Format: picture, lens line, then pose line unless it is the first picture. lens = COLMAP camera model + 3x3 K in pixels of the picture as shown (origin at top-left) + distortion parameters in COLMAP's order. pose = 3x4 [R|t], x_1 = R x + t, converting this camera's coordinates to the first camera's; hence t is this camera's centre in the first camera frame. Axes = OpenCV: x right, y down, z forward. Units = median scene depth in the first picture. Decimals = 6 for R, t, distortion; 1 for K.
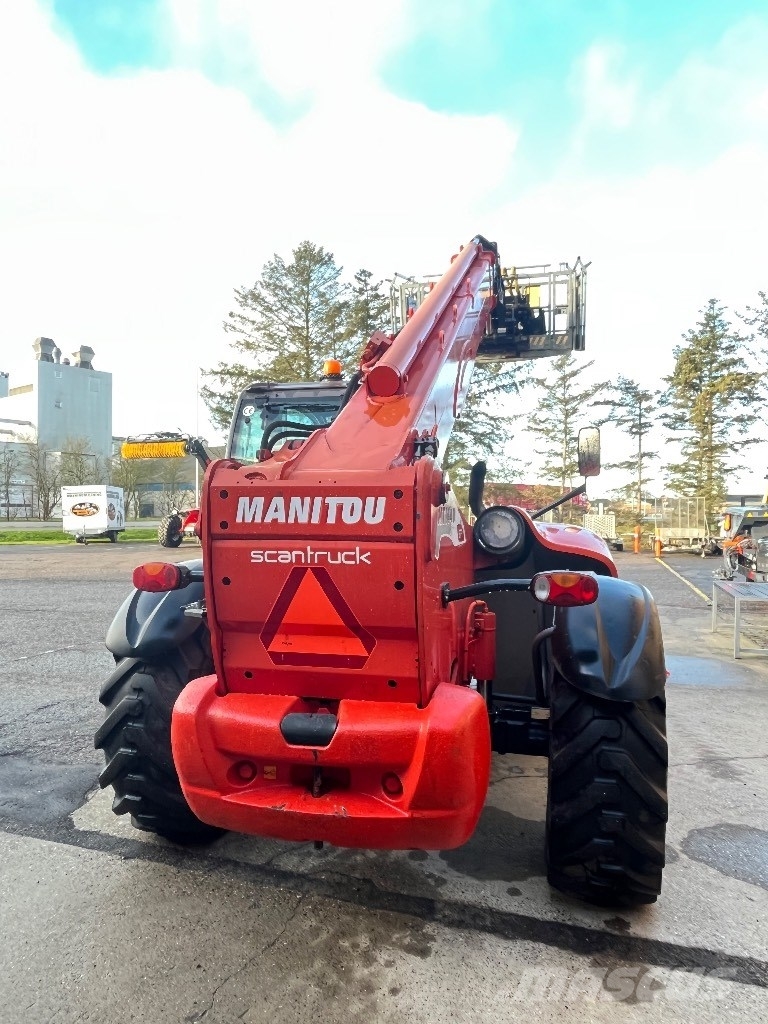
lens RADIAL K [[660.1, 0, 384.0], [0, 660.1, 515.3], [0, 0, 1]] dist [0.000728, -0.004846]
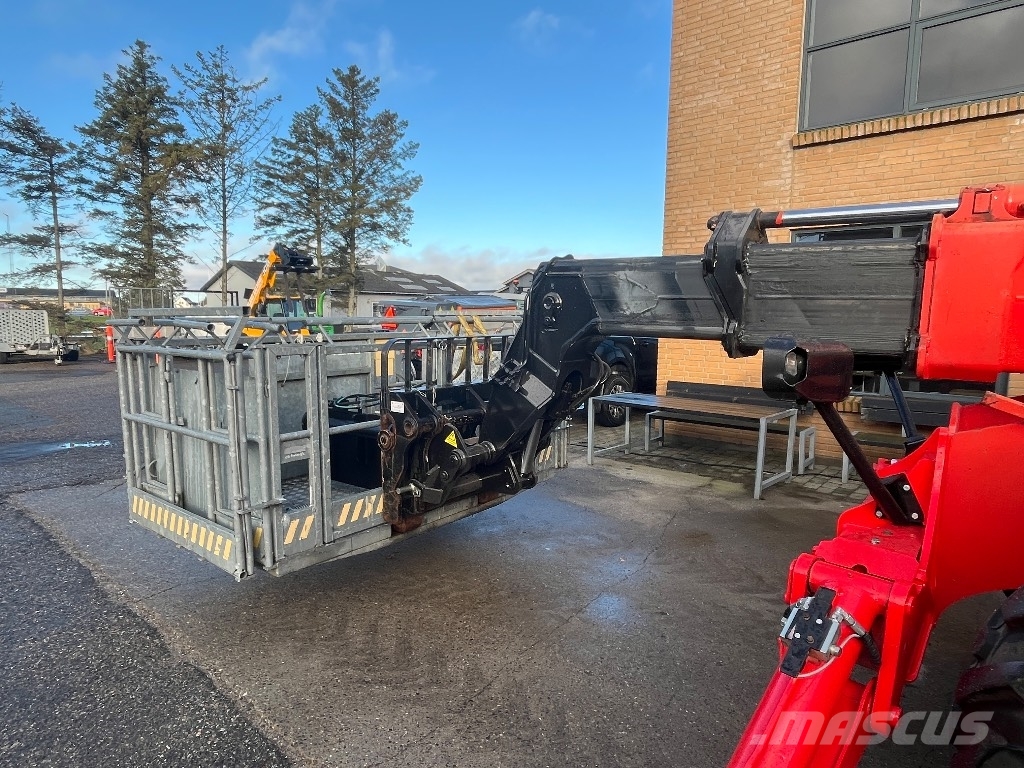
lens RADIAL K [[627.0, 0, 505.0], [0, 627.0, 393.7], [0, 0, 1]] dist [-0.001956, -0.002767]
pose [[0.418382, -0.117202, 0.900677, -0.325050], [-0.000873, 0.991587, 0.129437, 0.006871], [-0.908271, -0.054940, 0.414760, 1.429662]]
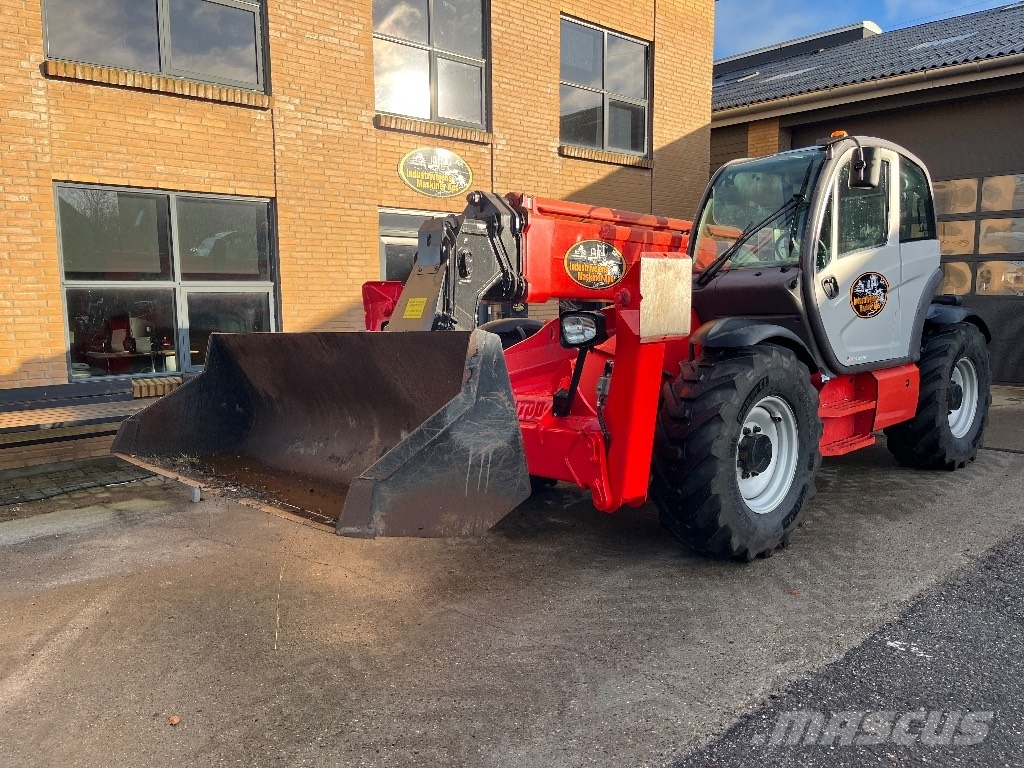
lens RADIAL K [[775.8, 0, 509.9], [0, 775.8, 388.5], [0, 0, 1]] dist [0.054465, -0.080167]
pose [[-0.854072, -0.065677, 0.515992, -0.180592], [0.005228, 0.990863, 0.134774, 0.005161], [-0.520129, 0.117804, -0.845924, 2.176045]]
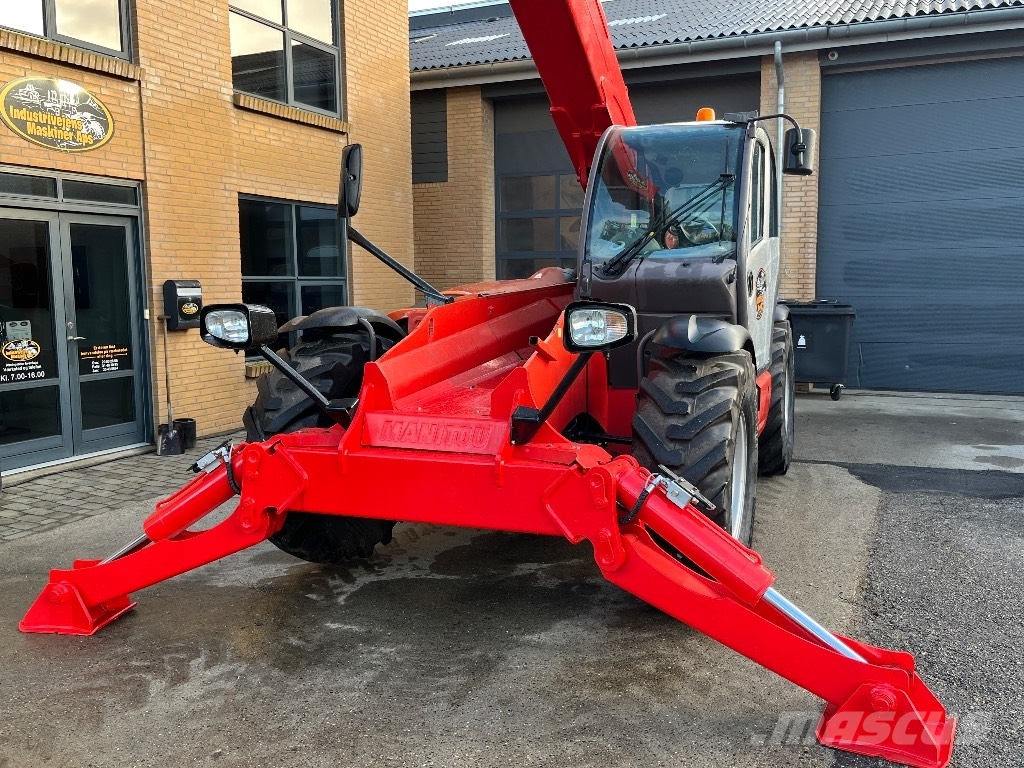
lens RADIAL K [[902.0, 0, 524.1], [0, 902.0, 383.1], [0, 0, 1]] dist [0.039678, -0.043852]
pose [[-0.993278, -0.013164, 0.115002, 0.022926], [0.000896, 0.992608, 0.121359, -0.001034], [-0.115750, 0.120646, -0.985924, 2.061443]]
